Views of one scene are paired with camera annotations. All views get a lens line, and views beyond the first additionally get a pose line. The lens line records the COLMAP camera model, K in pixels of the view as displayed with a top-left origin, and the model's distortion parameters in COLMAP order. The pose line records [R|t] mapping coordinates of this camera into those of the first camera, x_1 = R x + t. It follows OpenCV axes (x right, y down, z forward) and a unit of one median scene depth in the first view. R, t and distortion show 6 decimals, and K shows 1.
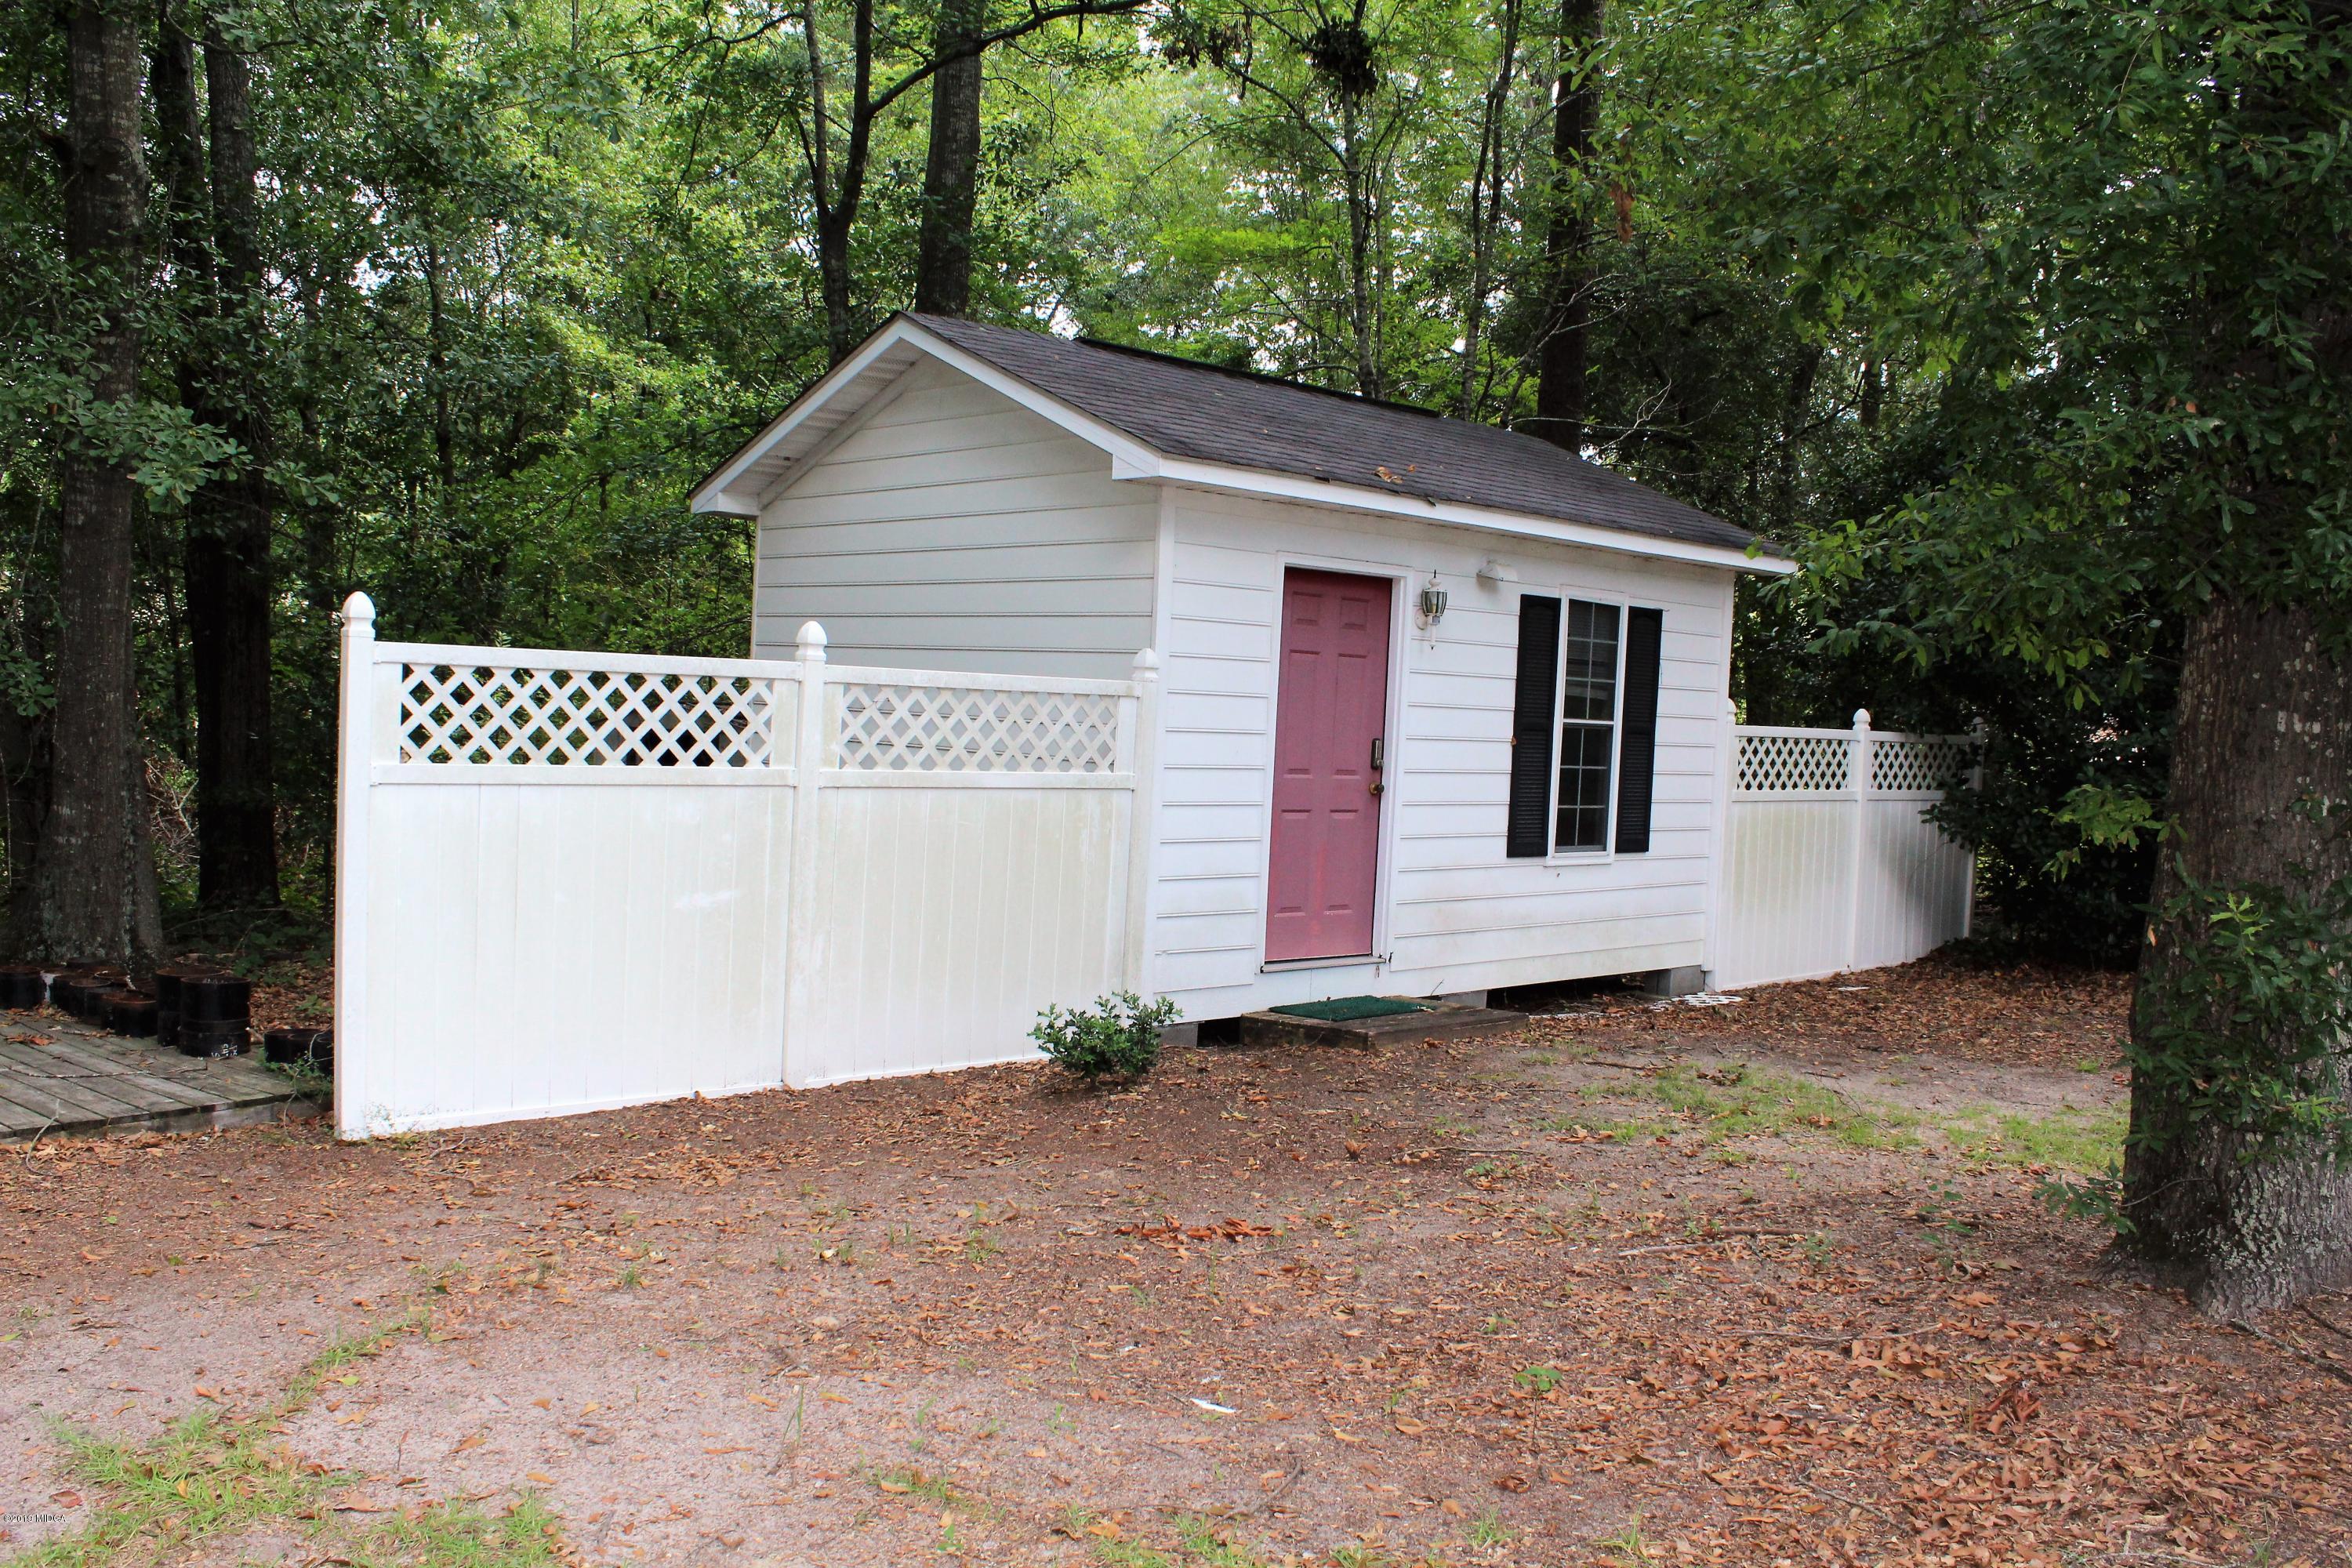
lens RADIAL K [[1940.3, 0, 1181.0], [0, 1940.3, 777.9], [0, 0, 1]] dist [-0.171447, 0.153033]
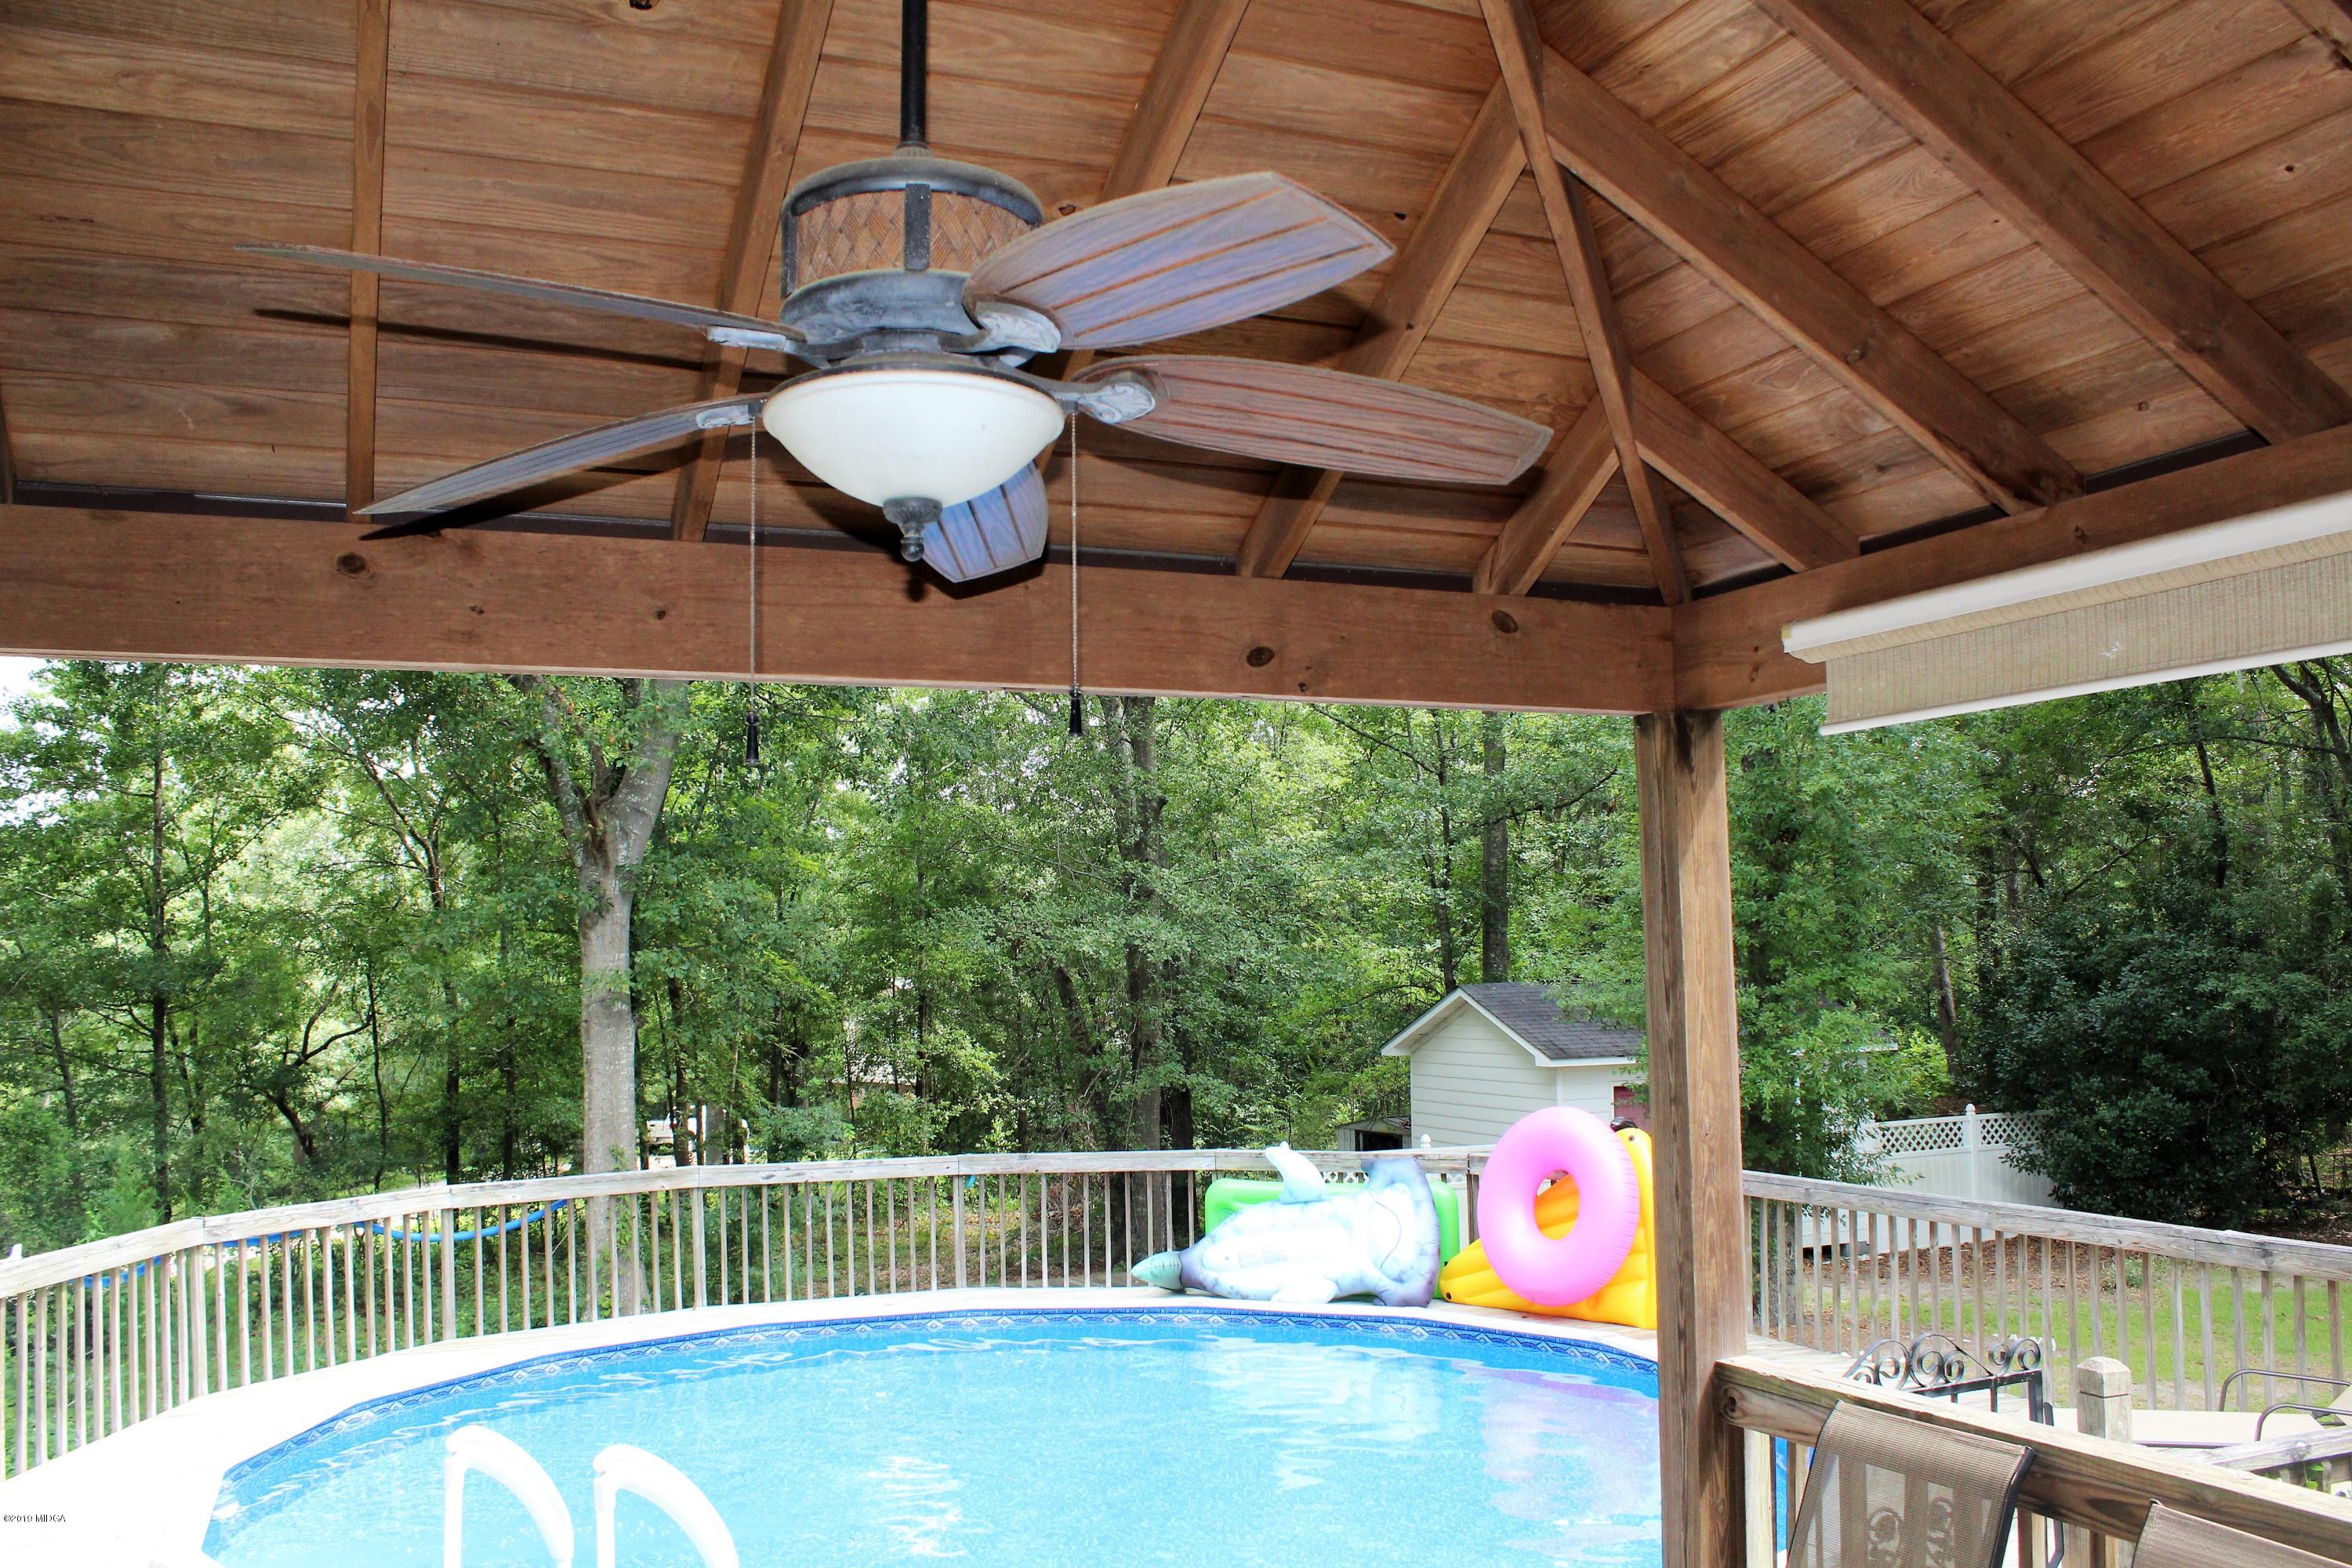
lens RADIAL K [[1940.3, 0, 1181.0], [0, 1940.3, 777.9], [0, 0, 1]] dist [-0.171447, 0.153033]
pose [[0.933944, -0.093766, -0.344901, 0.327402], [0.047057, 0.988833, -0.141403, -0.141946], [0.354308, 0.115833, 0.927927, -1.191291]]
